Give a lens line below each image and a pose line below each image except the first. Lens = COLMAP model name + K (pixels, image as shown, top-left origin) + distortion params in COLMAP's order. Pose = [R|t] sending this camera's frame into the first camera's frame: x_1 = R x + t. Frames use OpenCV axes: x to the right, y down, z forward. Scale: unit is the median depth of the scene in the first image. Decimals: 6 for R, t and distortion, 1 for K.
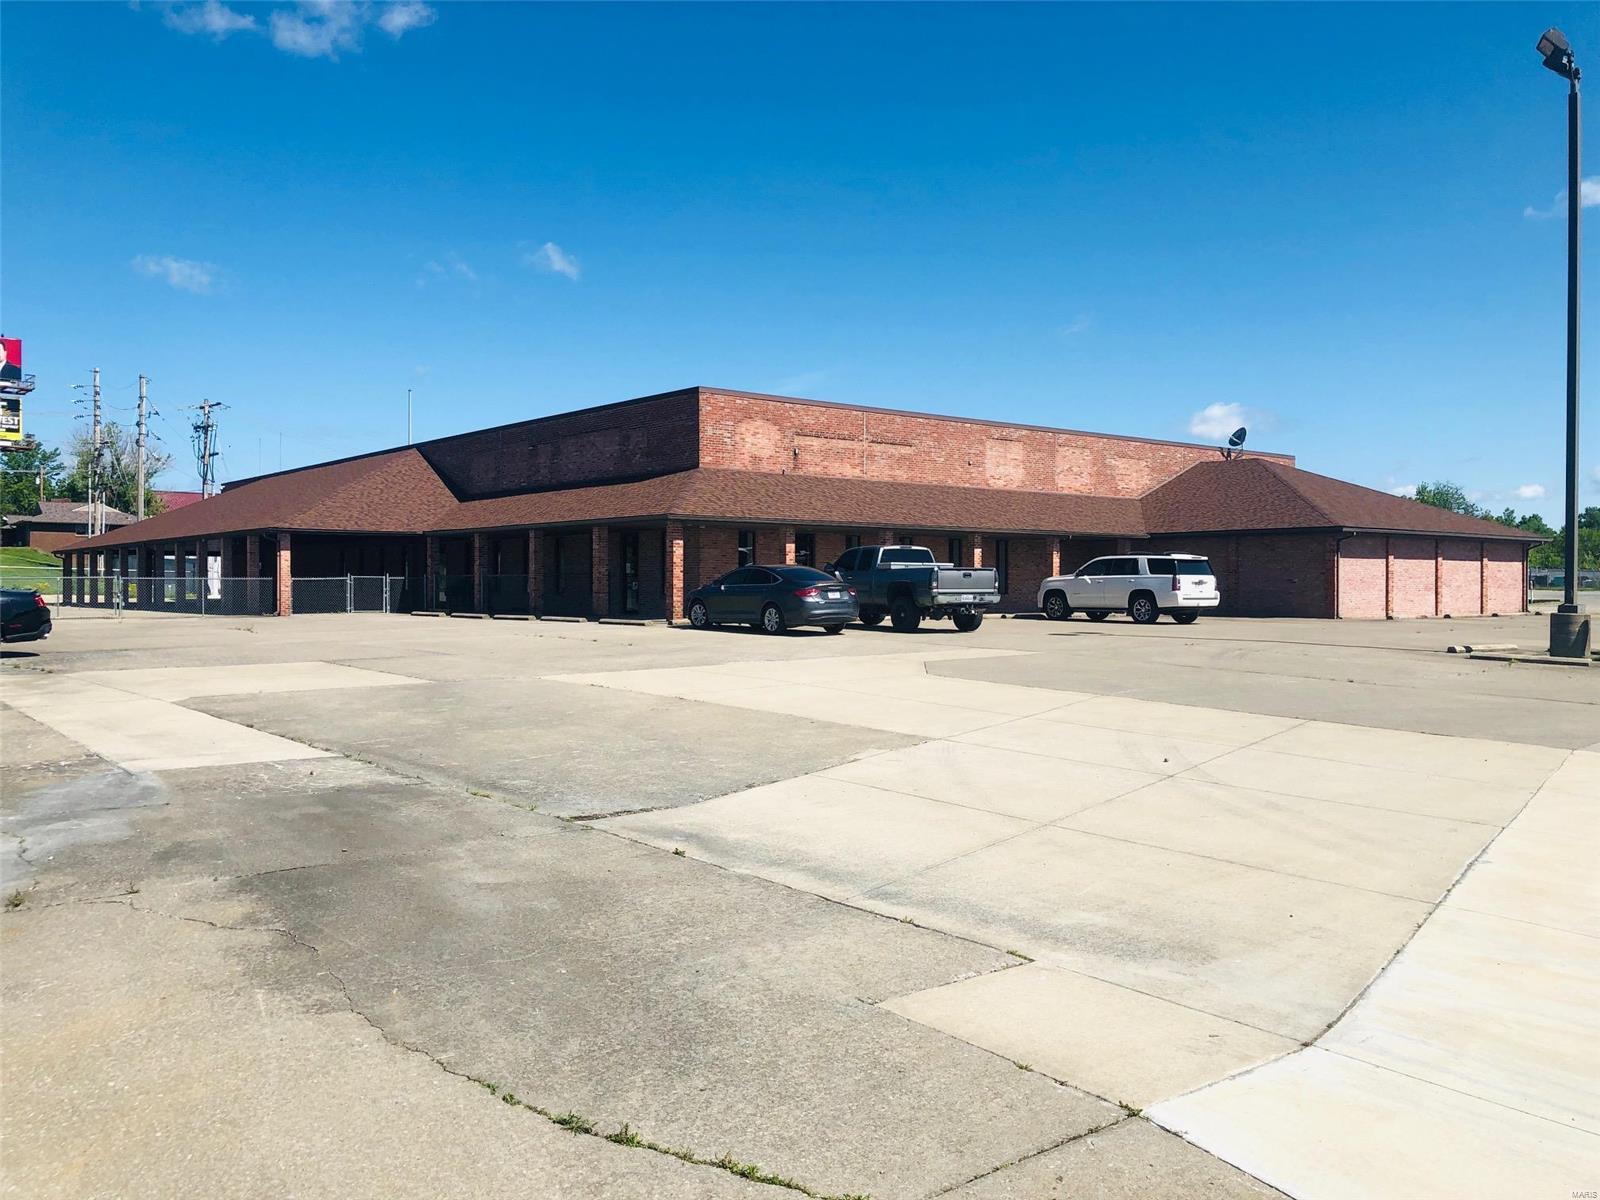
lens RADIAL K [[1283.9, 0, 833.1], [0, 1283.9, 586.2], [0, 0, 1]] dist [0.043539, -0.069369]
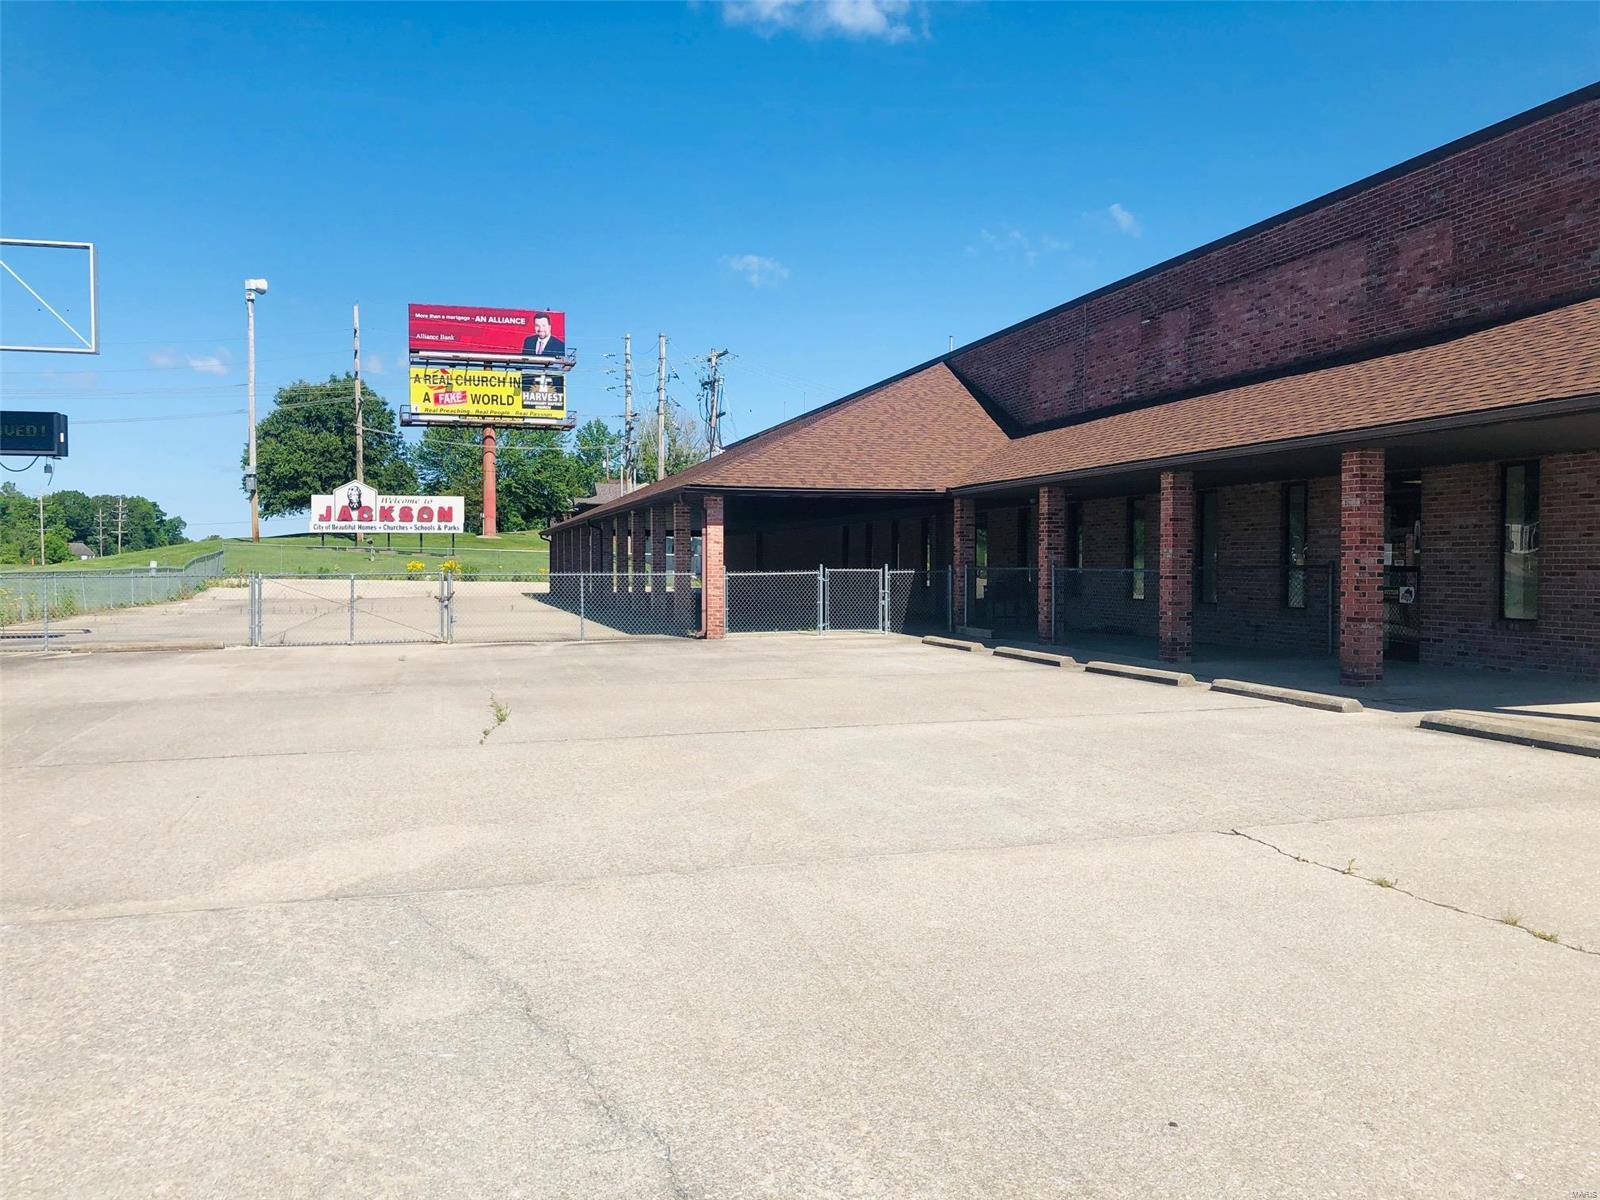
lens RADIAL K [[1283.9, 0, 800.6], [0, 1283.9, 585.7], [0, 0, 1]] dist [0.043539, -0.069369]
pose [[0.905190, 0.008156, -0.424929, -0.144781], [-0.001220, 0.999862, 0.016591, -0.009668], [0.425006, -0.014499, 0.905075, 0.489167]]
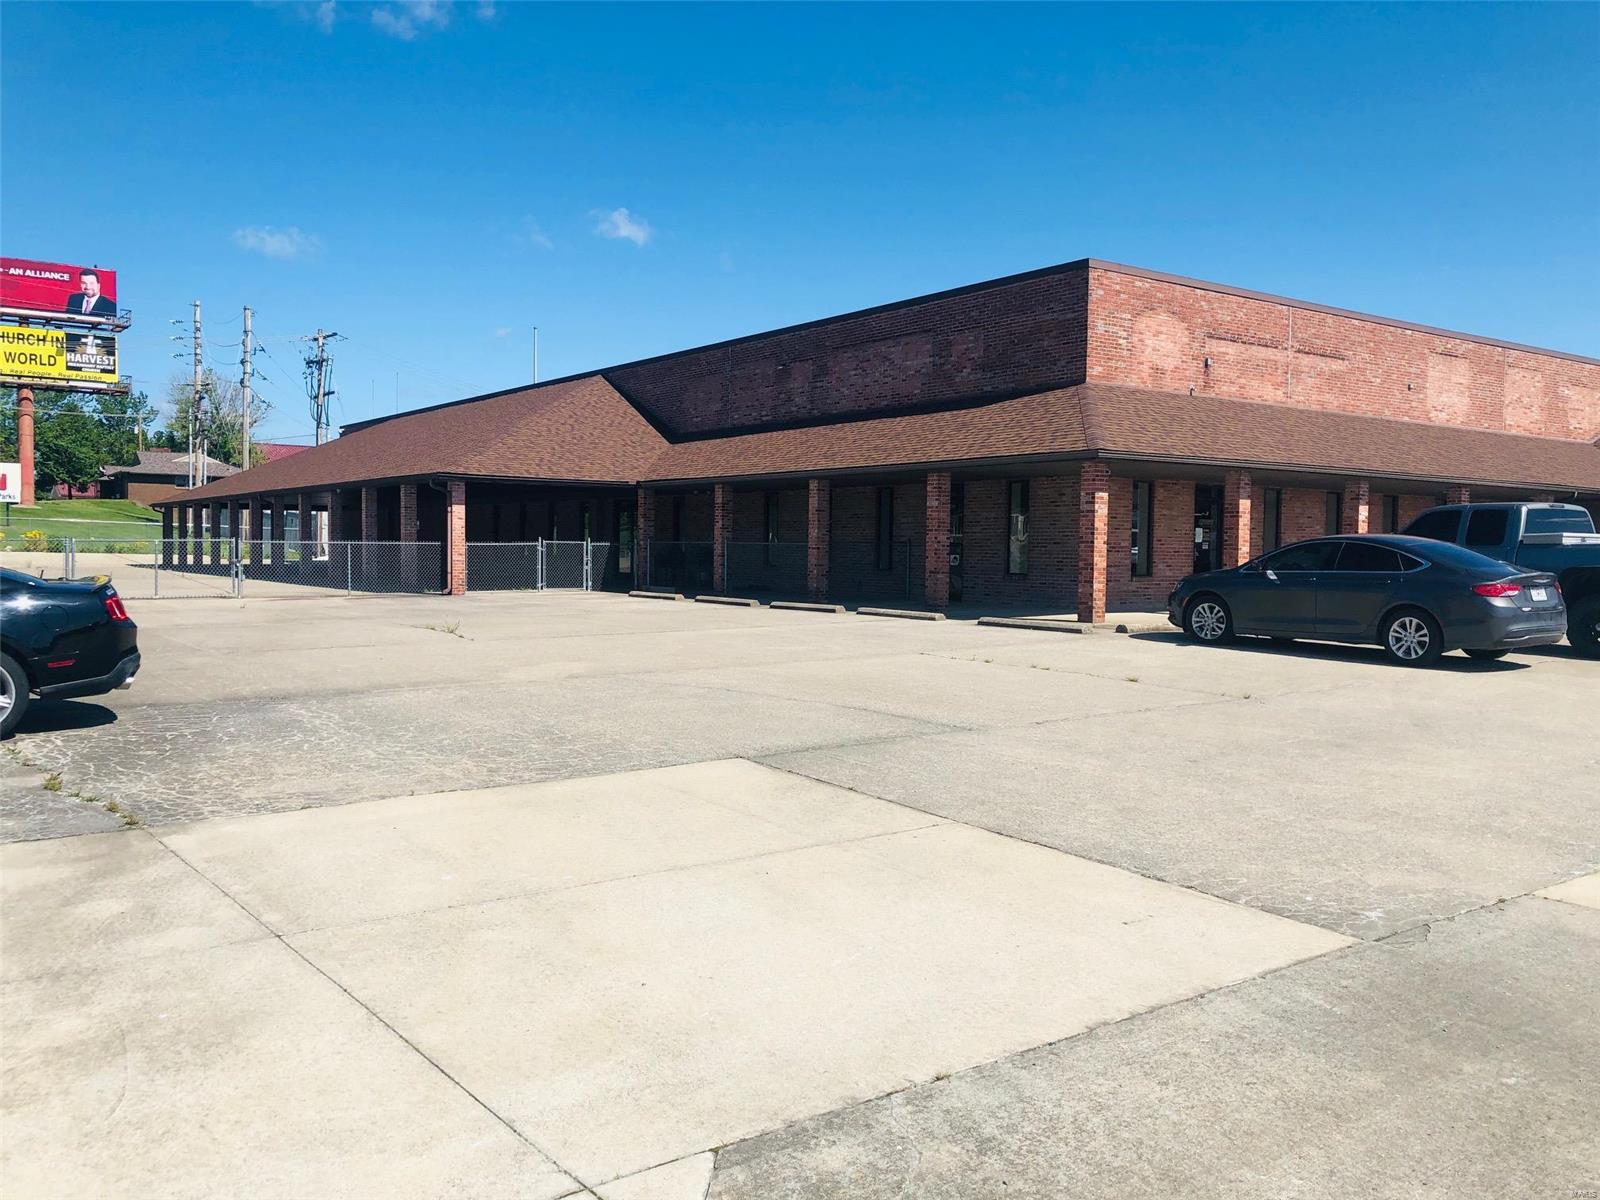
lens RADIAL K [[1283.9, 0, 804.6], [0, 1283.9, 600.1], [0, 0, 1]] dist [0.043539, -0.069369]
pose [[0.996995, 0.014668, -0.076070, -0.170589], [-0.011544, 0.999078, 0.041353, -0.006076], [0.076606, -0.040351, 0.996245, 0.285945]]
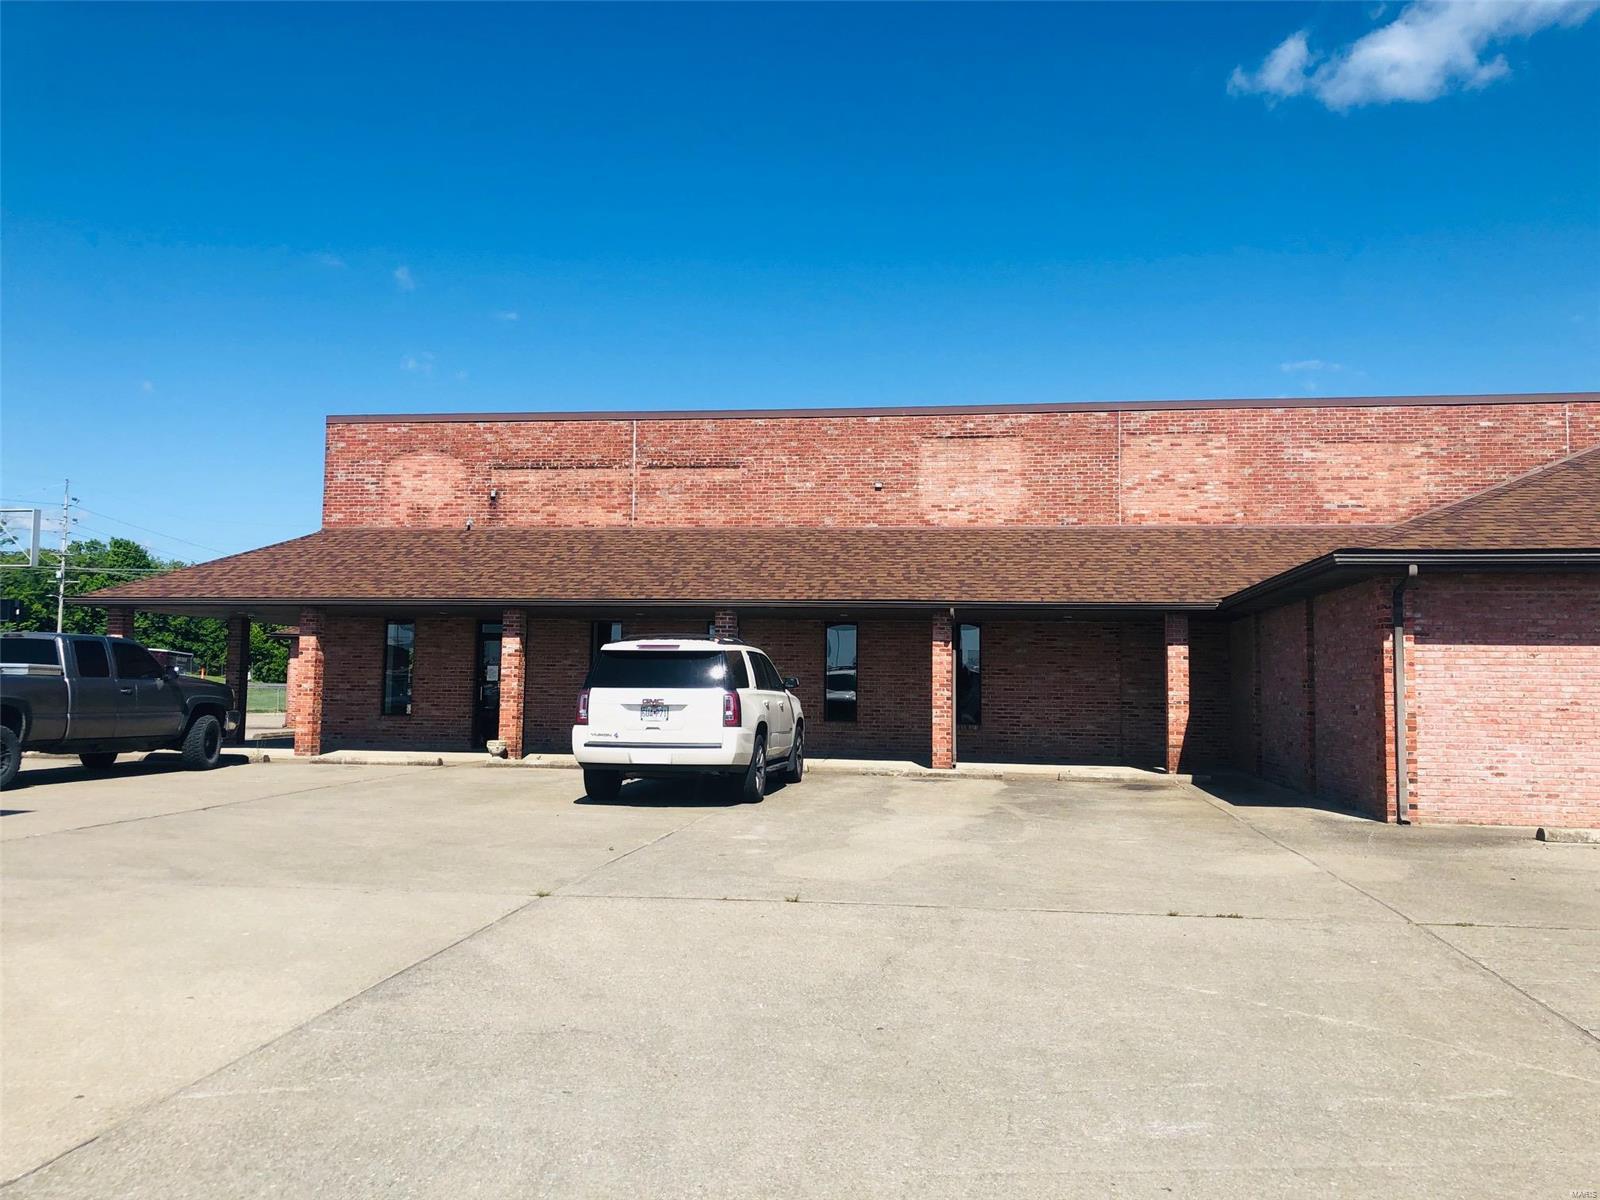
lens RADIAL K [[1283.9, 0, 804.3], [0, 1283.9, 597.9], [0, 0, 1]] dist [0.043539, -0.069369]
pose [[0.689479, -0.045749, -0.722859, 0.502814], [-0.009688, 0.997332, -0.072360, -0.006906], [0.724241, 0.056893, 0.687196, 0.618502]]
